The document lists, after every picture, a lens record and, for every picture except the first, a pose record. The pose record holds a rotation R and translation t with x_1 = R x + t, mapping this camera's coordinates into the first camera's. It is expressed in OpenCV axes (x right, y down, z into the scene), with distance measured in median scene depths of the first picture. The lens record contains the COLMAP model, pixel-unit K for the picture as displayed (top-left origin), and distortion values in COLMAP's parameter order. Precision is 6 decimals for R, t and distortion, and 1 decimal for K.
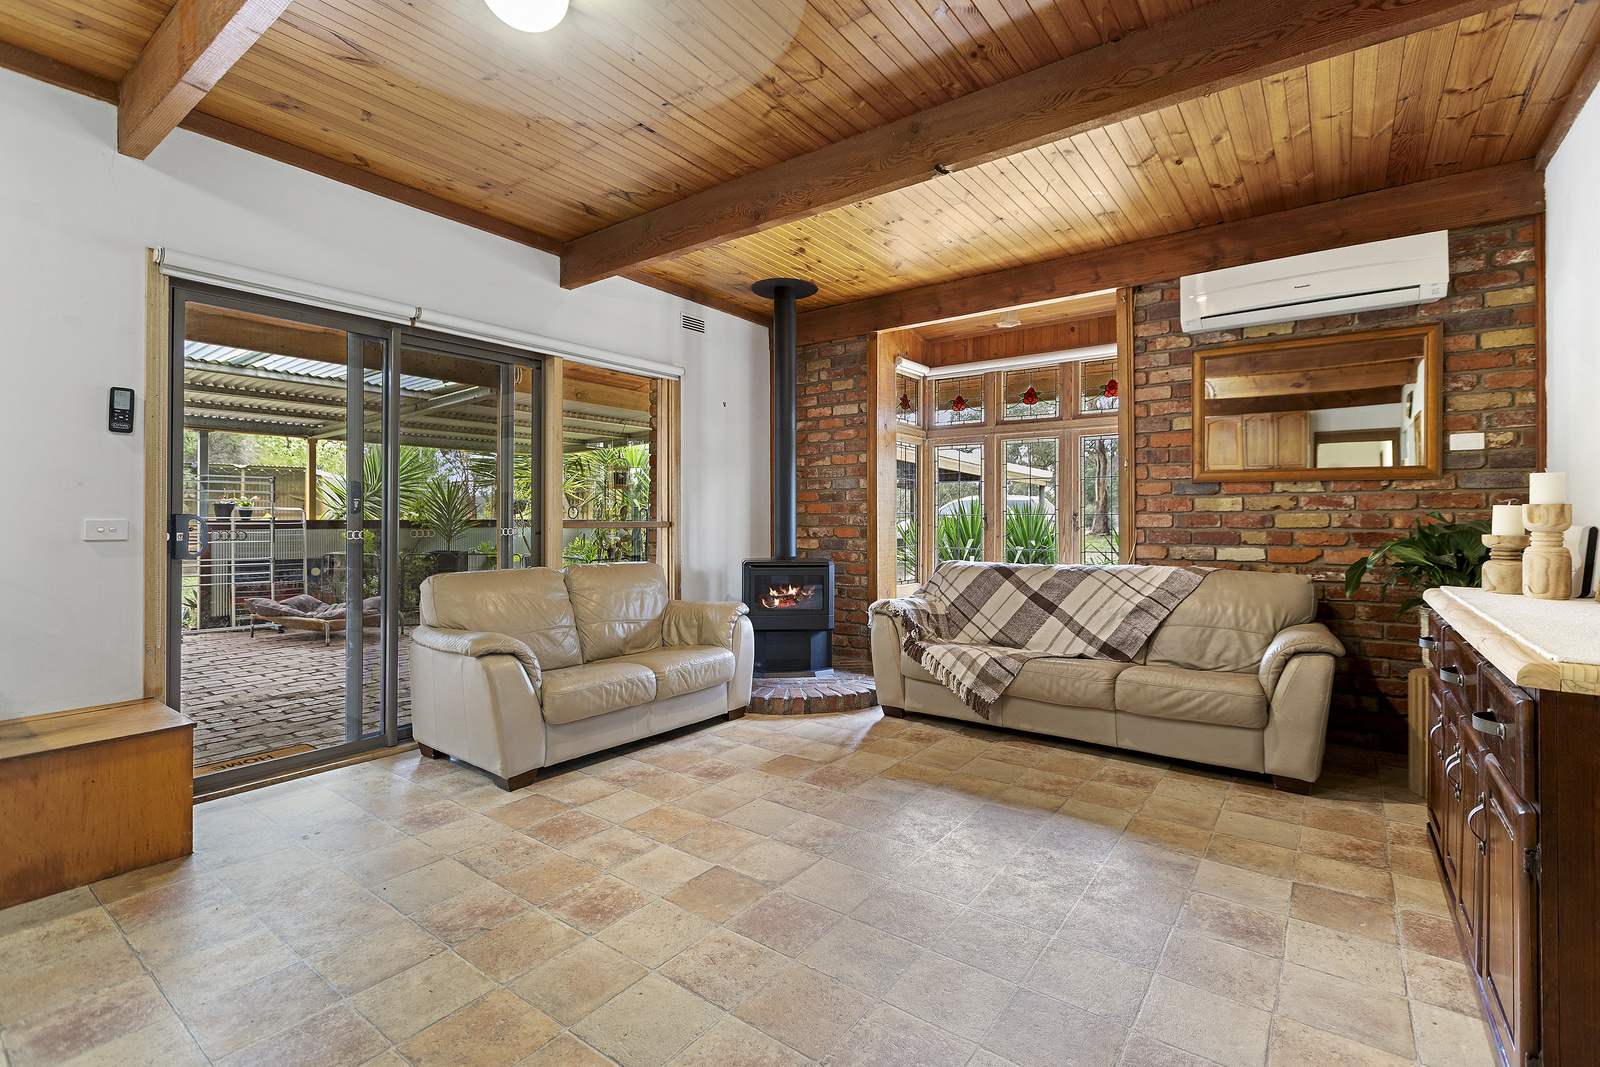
lens RADIAL K [[719.8, 0, 791.9], [0, 719.8, 514.3], [0, 0, 1]] dist [0.006558, -0.002216]
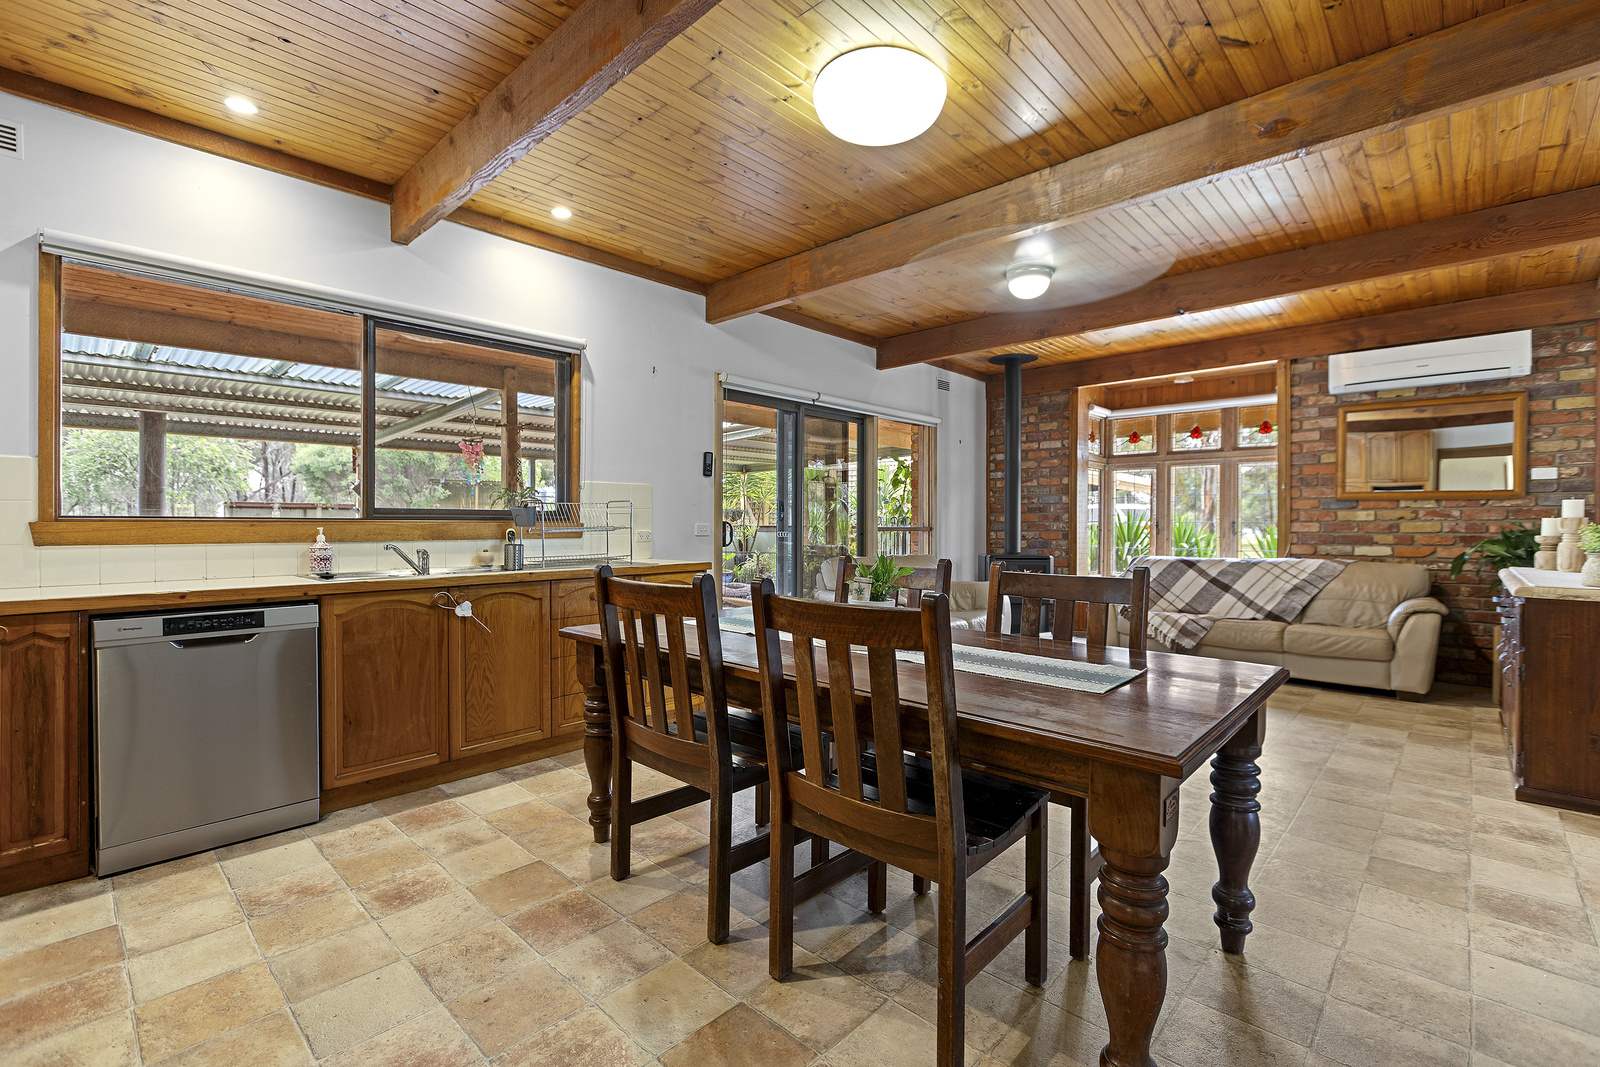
lens RADIAL K [[719.8, 0, 782.4], [0, 719.8, 532.2], [0, 0, 1]] dist [0.006558, -0.002216]
pose [[0.993504, 0.004175, -0.113721, -0.399914], [-0.002567, 0.999895, 0.014287, 0.000891], [0.113769, -0.013902, 0.993410, -0.586267]]
